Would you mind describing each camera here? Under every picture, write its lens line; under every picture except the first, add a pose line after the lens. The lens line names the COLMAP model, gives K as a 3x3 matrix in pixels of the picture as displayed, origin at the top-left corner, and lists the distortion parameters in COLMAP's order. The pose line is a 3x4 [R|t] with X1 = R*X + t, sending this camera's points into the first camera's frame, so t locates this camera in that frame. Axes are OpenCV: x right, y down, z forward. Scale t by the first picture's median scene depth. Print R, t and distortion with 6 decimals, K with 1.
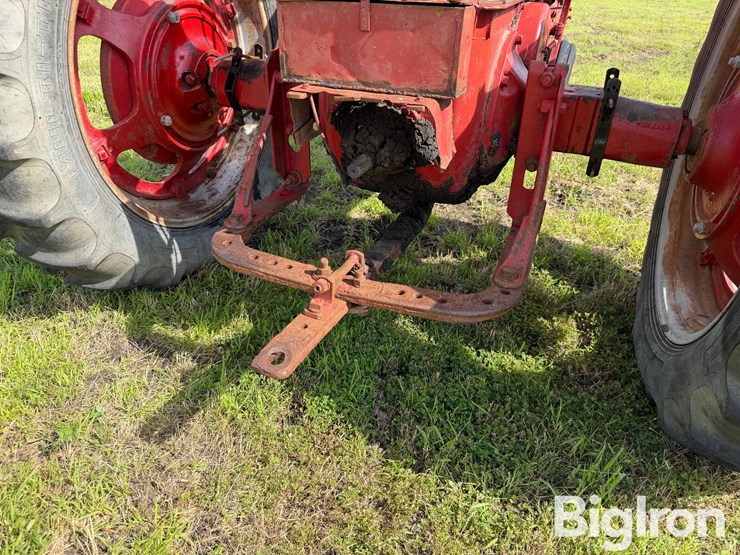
lens RADIAL K [[523.6, 0, 363.6], [0, 523.6, 276.9], [0, 0, 1]] dist [0.072173, -0.109452]
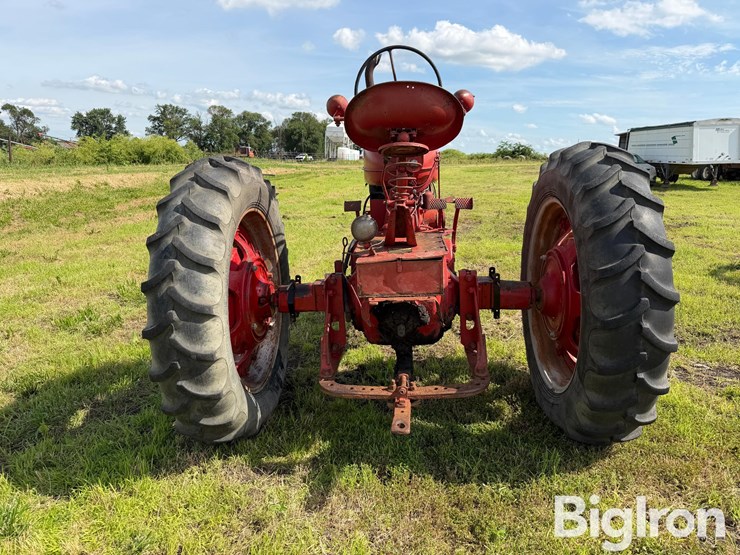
lens RADIAL K [[523.6, 0, 363.6], [0, 523.6, 276.9], [0, 0, 1]] dist [0.072173, -0.109452]
pose [[0.953494, -0.136713, 0.268625, -0.510072], [0.212624, 0.936765, -0.277962, 0.097661], [-0.213638, 0.322152, 0.922267, -0.702775]]
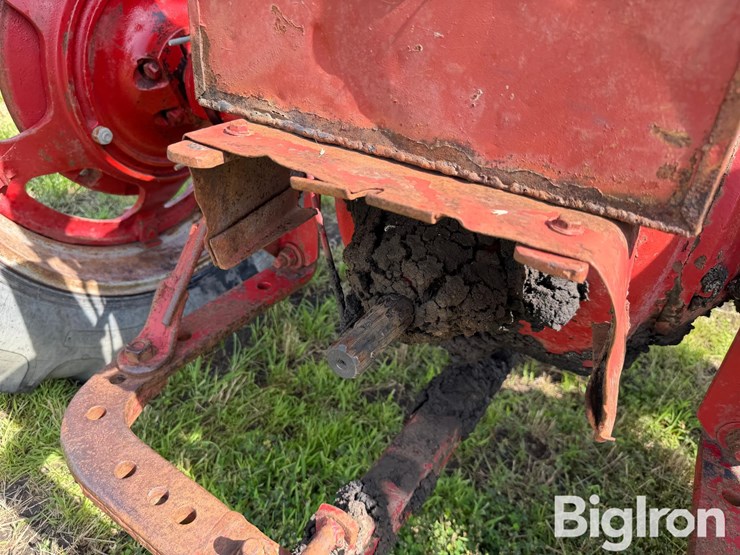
lens RADIAL K [[528.8, 0, 366.0], [0, 528.8, 282.6], [0, 0, 1]] dist [0.027791, -0.051012]
pose [[0.982530, 0.137473, -0.125447, 0.026525], [-0.135094, 0.990456, 0.027324, -0.201043], [0.128006, -0.009900, 0.991724, 0.469787]]
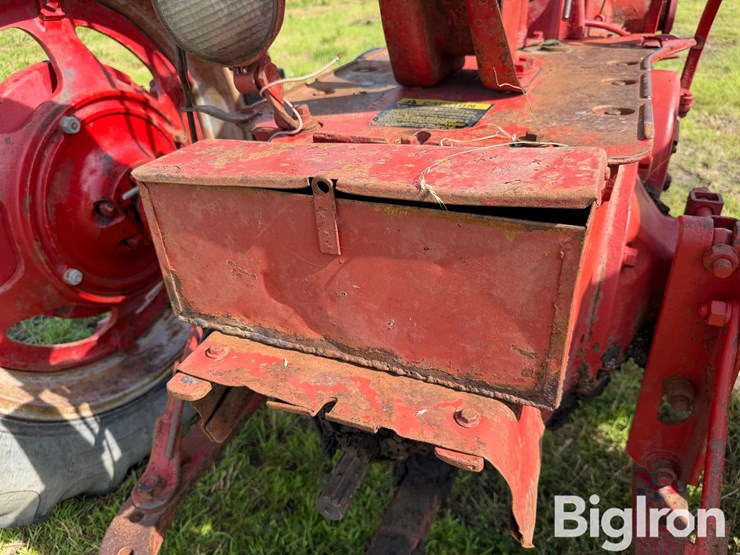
lens RADIAL K [[530.7, 0, 363.6], [0, 530.7, 282.4], [0, 0, 1]] dist [0.030589, -0.040383]
pose [[0.996471, -0.043880, -0.071550, 0.040160], [0.044734, 0.998945, 0.010375, -0.302955], [0.071019, -0.013539, 0.997383, 0.391087]]
